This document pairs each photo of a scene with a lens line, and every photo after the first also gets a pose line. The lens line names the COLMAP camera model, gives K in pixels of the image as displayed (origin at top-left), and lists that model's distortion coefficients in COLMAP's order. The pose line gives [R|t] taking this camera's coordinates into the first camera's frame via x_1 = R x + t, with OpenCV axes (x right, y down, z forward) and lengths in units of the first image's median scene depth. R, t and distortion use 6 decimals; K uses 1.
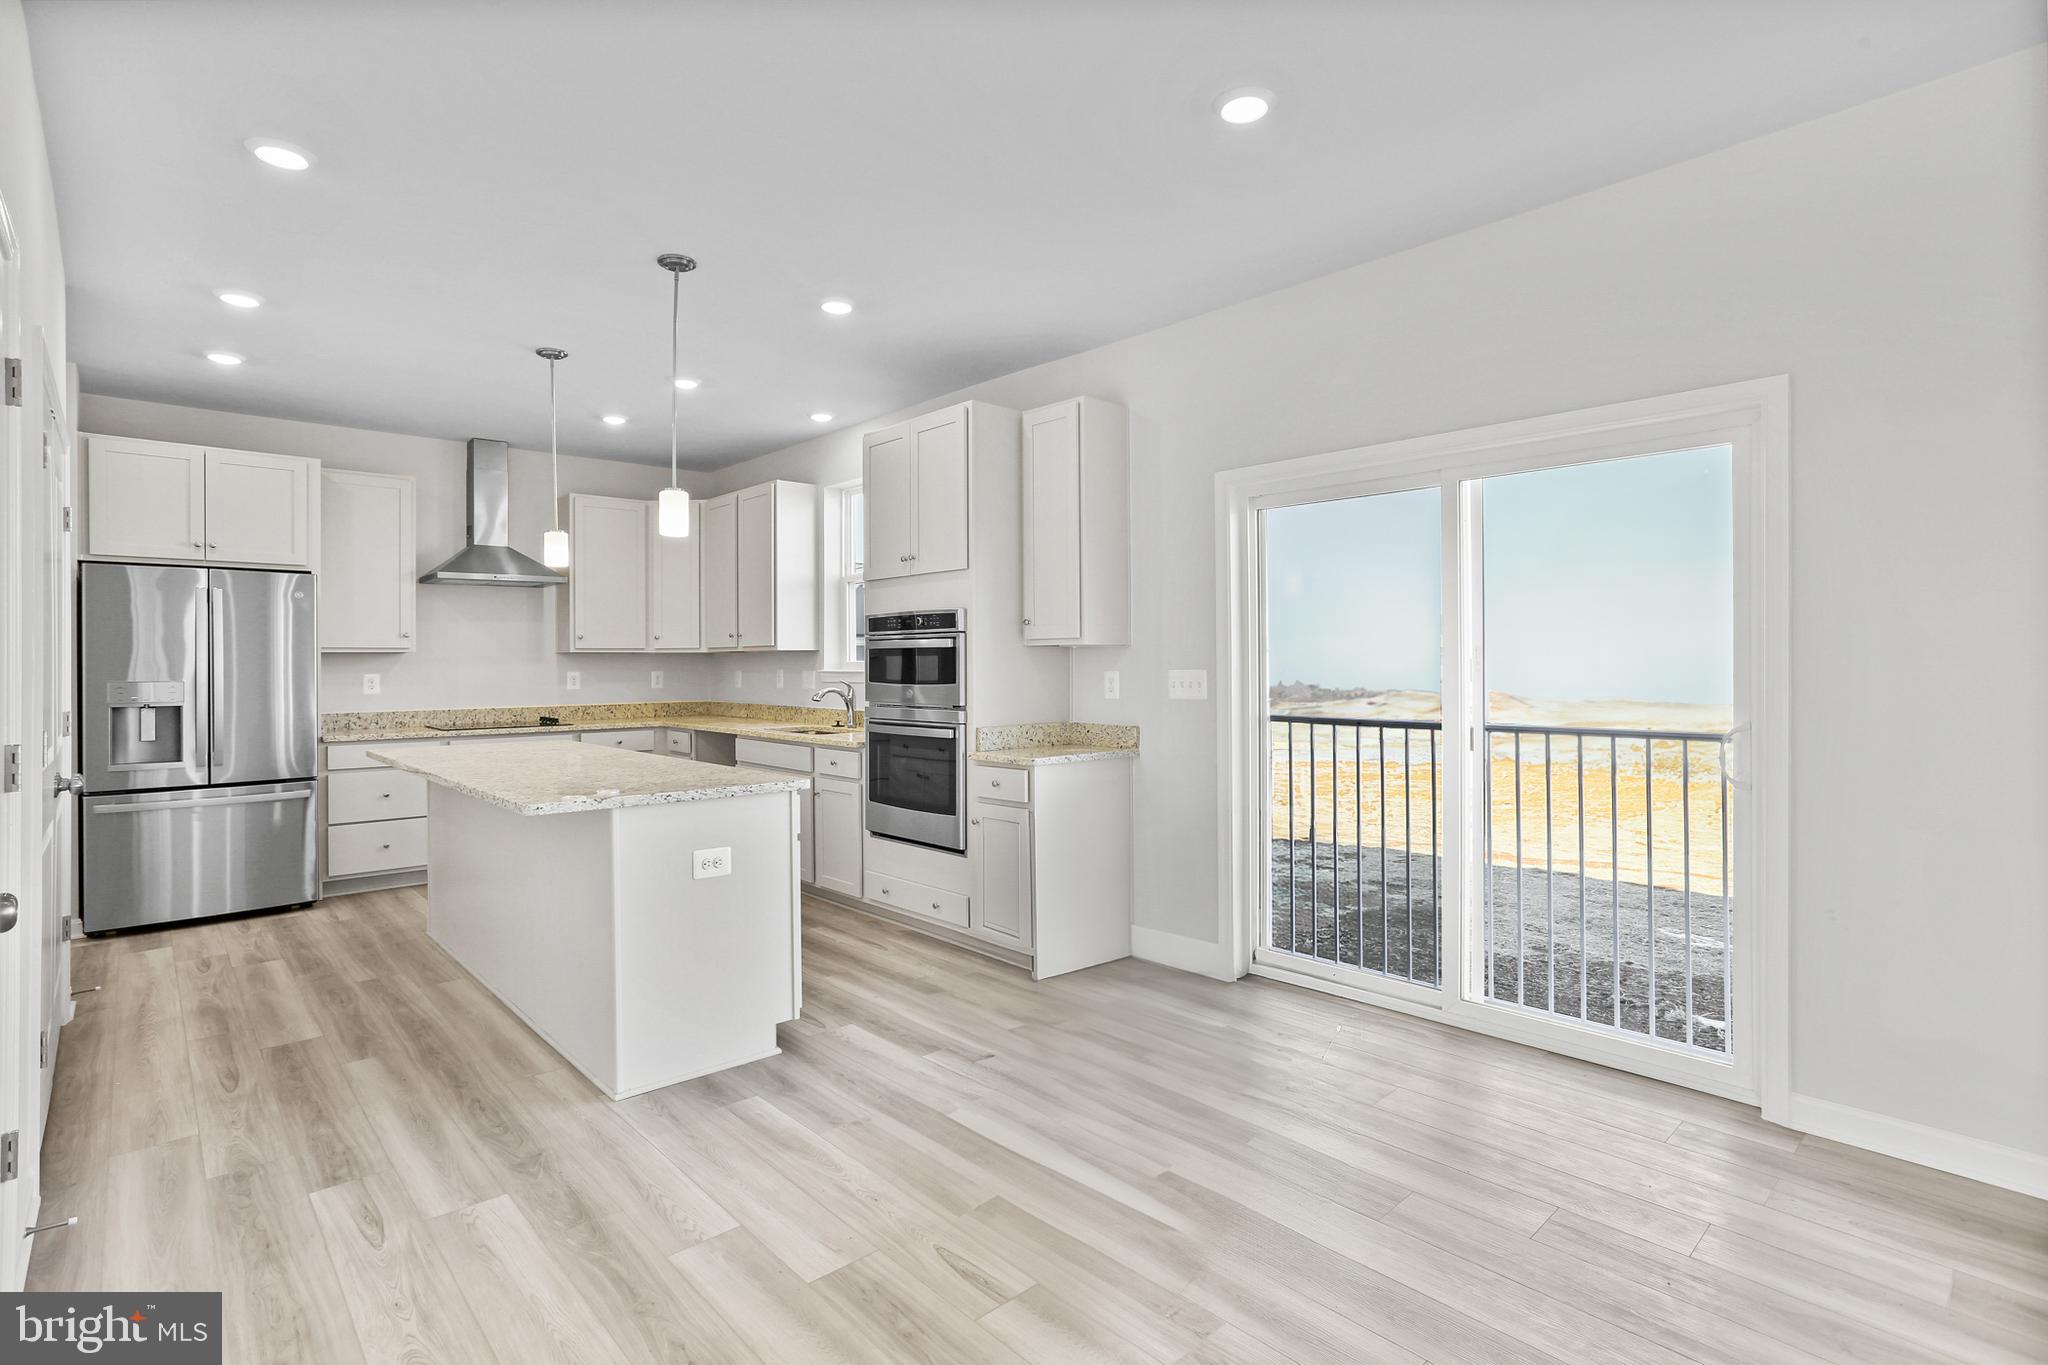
lens RADIAL K [[991.0, 0, 1023.5], [0, 991.0, 669.9], [0, 0, 1]] dist [-0.015745, 0.004106]
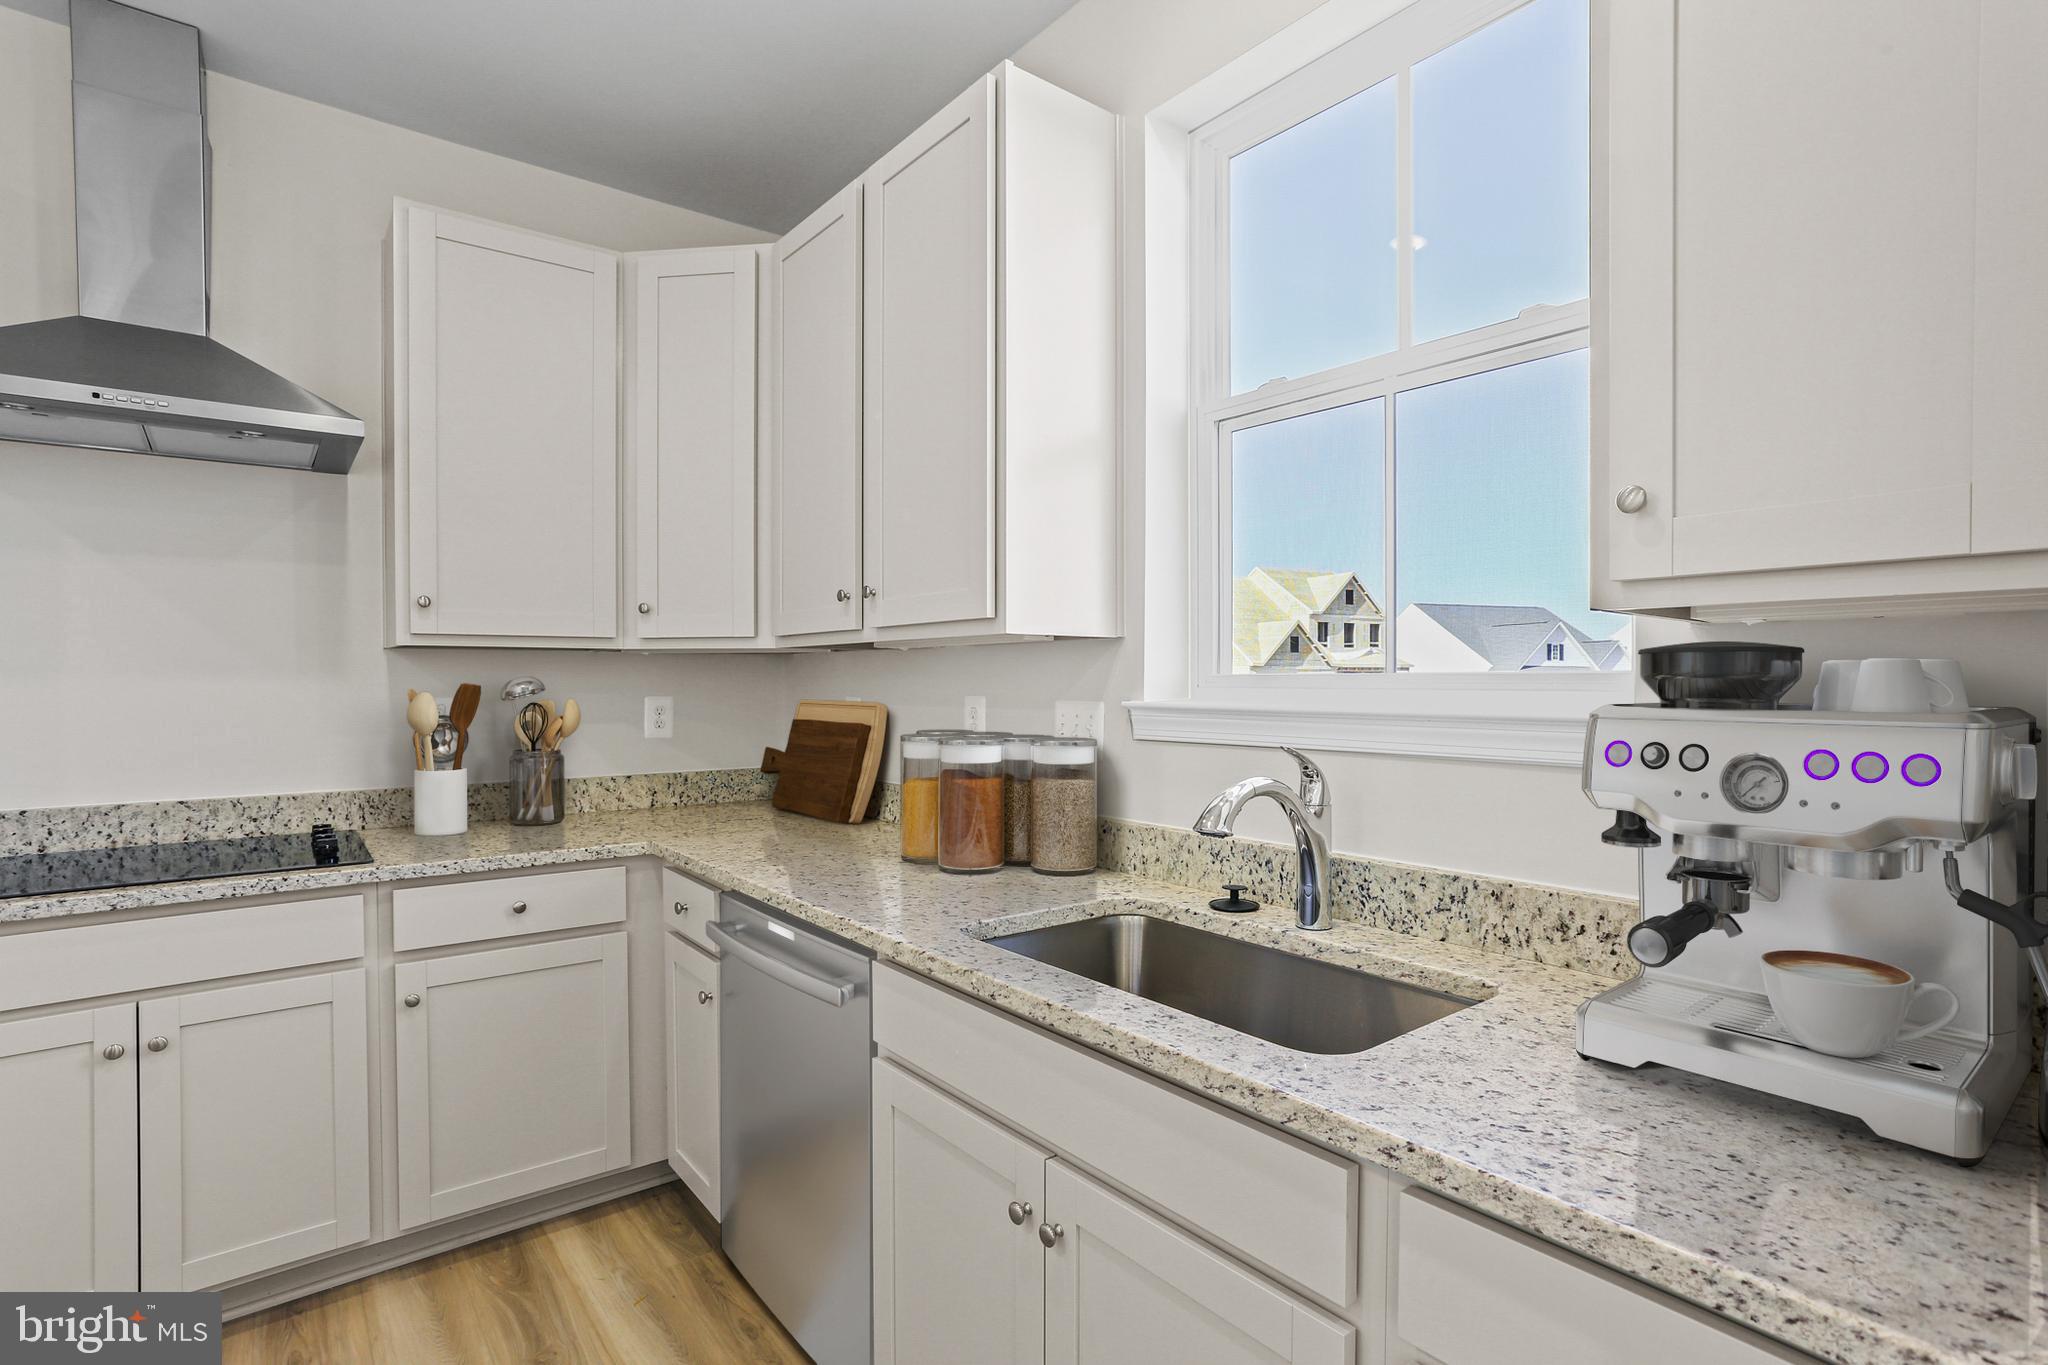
lens RADIAL K [[991.0, 0, 1028.1], [0, 991.0, 691.0], [0, 0, 1]] dist [-0.015745, 0.004106]
pose [[0.997860, 0.006104, -0.065094, -0.212283], [-0.005899, 0.999977, 0.003338, -0.003635], [0.065113, -0.002947, 0.997874, 0.672641]]
